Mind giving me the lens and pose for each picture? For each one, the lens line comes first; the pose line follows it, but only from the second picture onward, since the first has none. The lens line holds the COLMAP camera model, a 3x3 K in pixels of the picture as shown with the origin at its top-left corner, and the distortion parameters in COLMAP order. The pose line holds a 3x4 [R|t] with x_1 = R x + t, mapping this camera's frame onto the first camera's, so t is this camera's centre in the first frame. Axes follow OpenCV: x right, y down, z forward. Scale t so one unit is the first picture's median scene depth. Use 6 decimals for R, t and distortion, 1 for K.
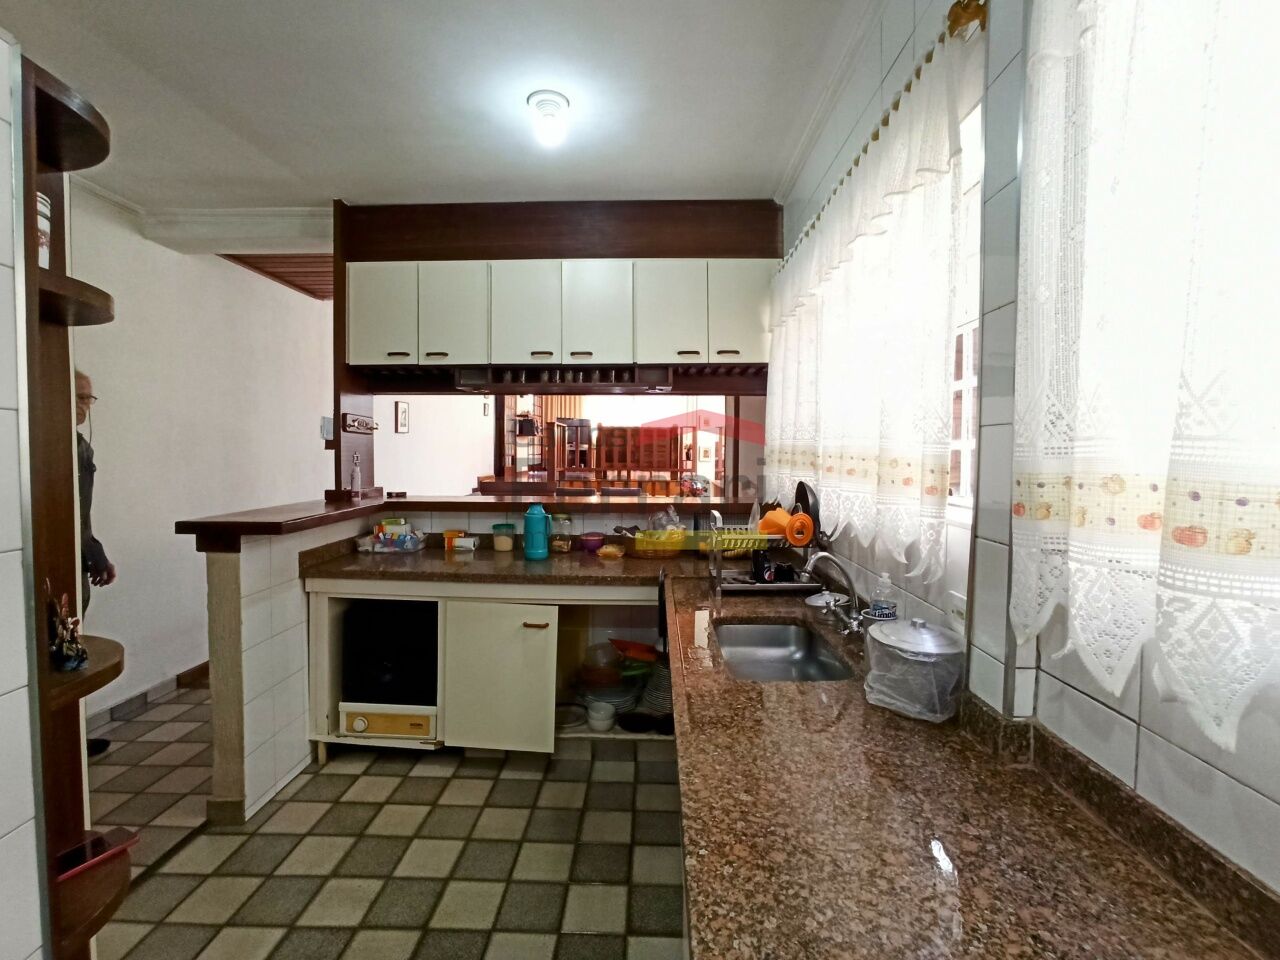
lens RADIAL K [[582.1, 0, 641.8], [0, 582.1, 472.2], [0, 0, 1]] dist [-0.058647, 0.034395]
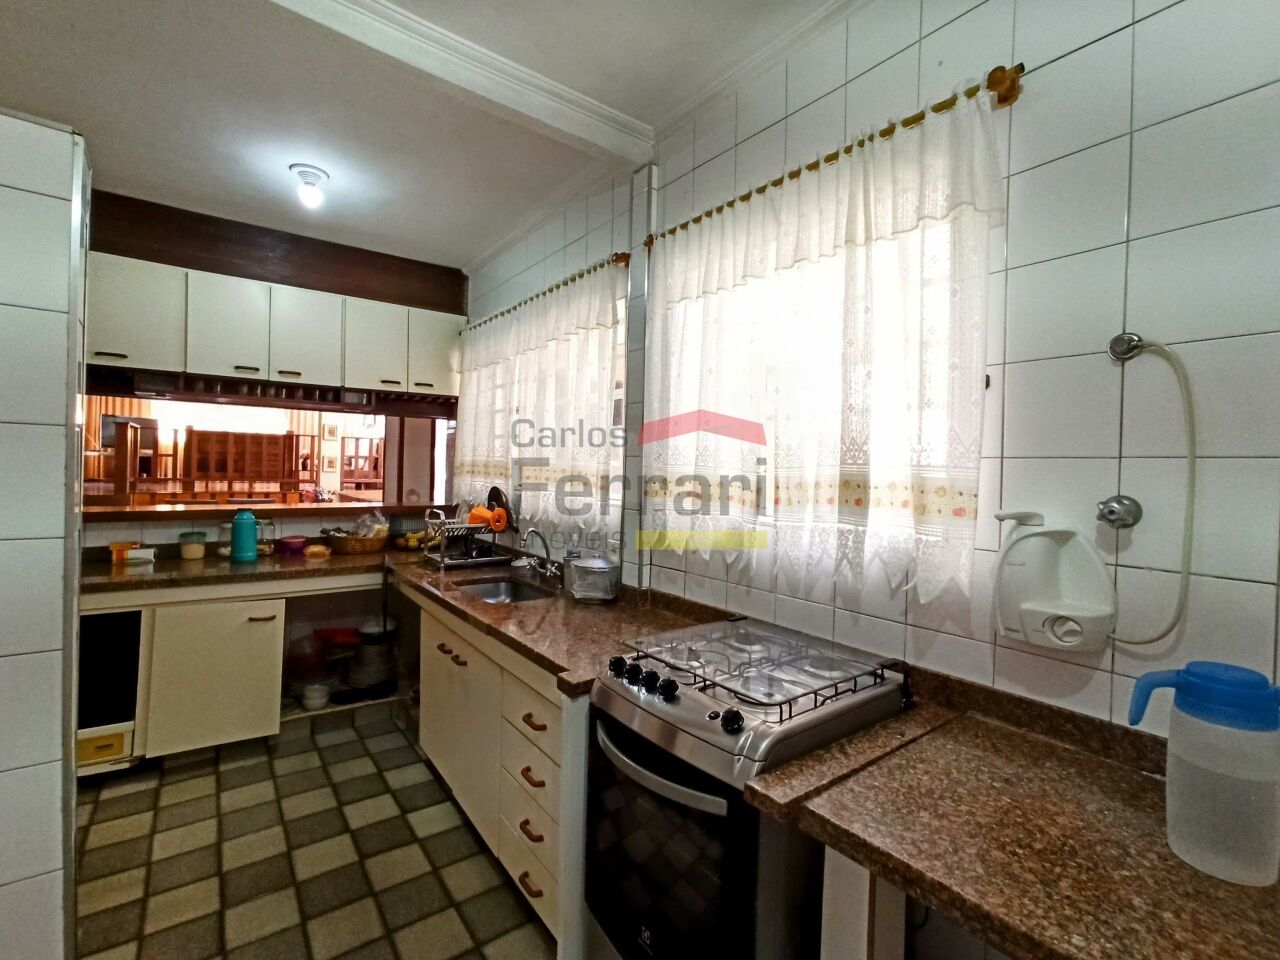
lens RADIAL K [[582.1, 0, 641.8], [0, 582.1, 472.2], [0, 0, 1]] dist [-0.058647, 0.034395]
pose [[0.782158, 0.010684, 0.622989, -0.258462], [0.002267, 0.999798, -0.019994, 0.007785], [-0.623076, 0.017051, 0.781975, -0.264212]]
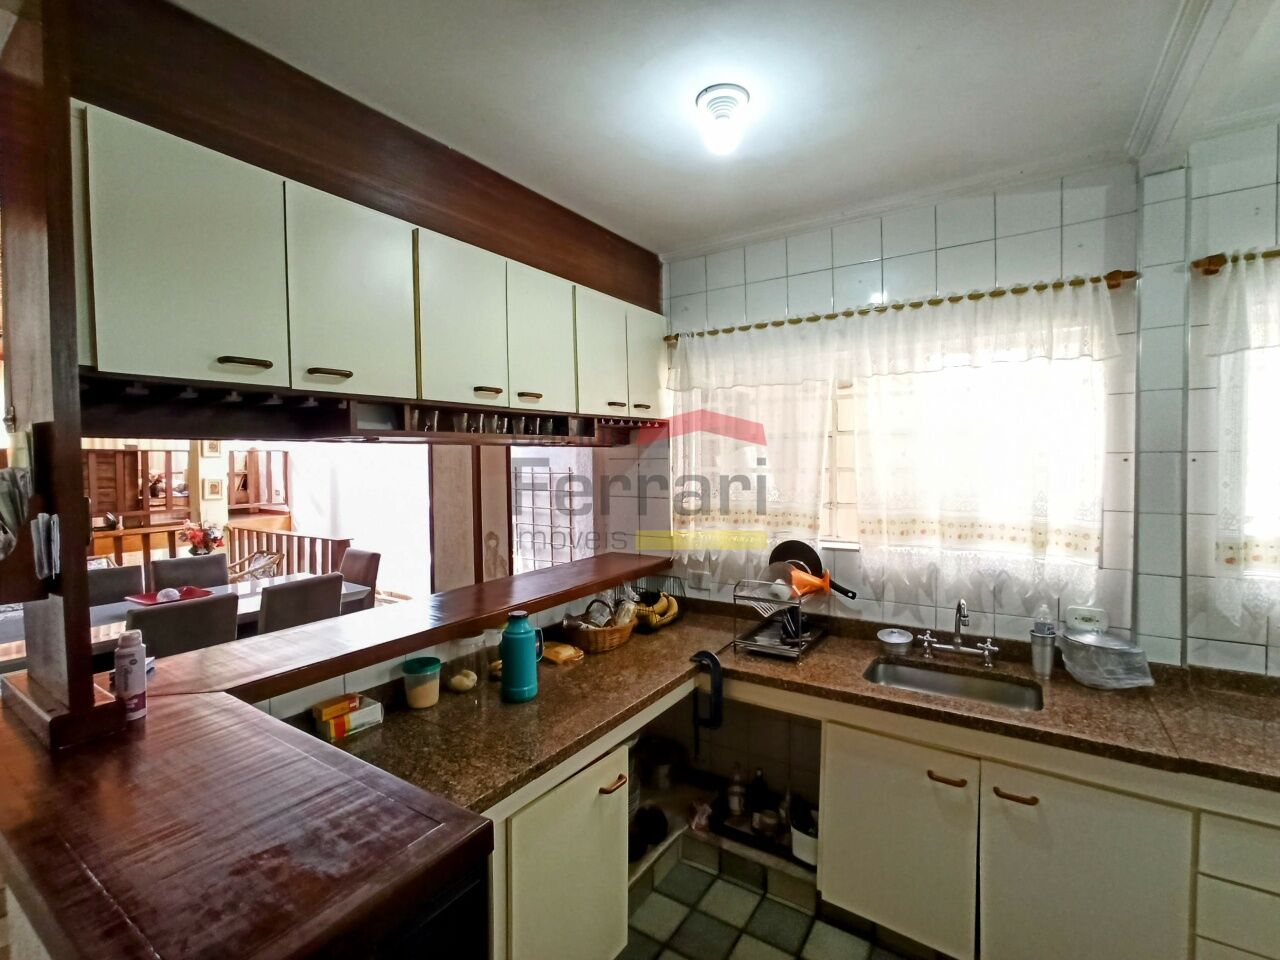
lens RADIAL K [[582.1, 0, 641.8], [0, 582.1, 472.2], [0, 0, 1]] dist [-0.058647, 0.034395]
pose [[0.533689, -0.032913, 0.845040, -0.653901], [0.046195, 0.998885, 0.009731, -0.109803], [-0.844418, 0.033844, 0.534614, 0.502592]]
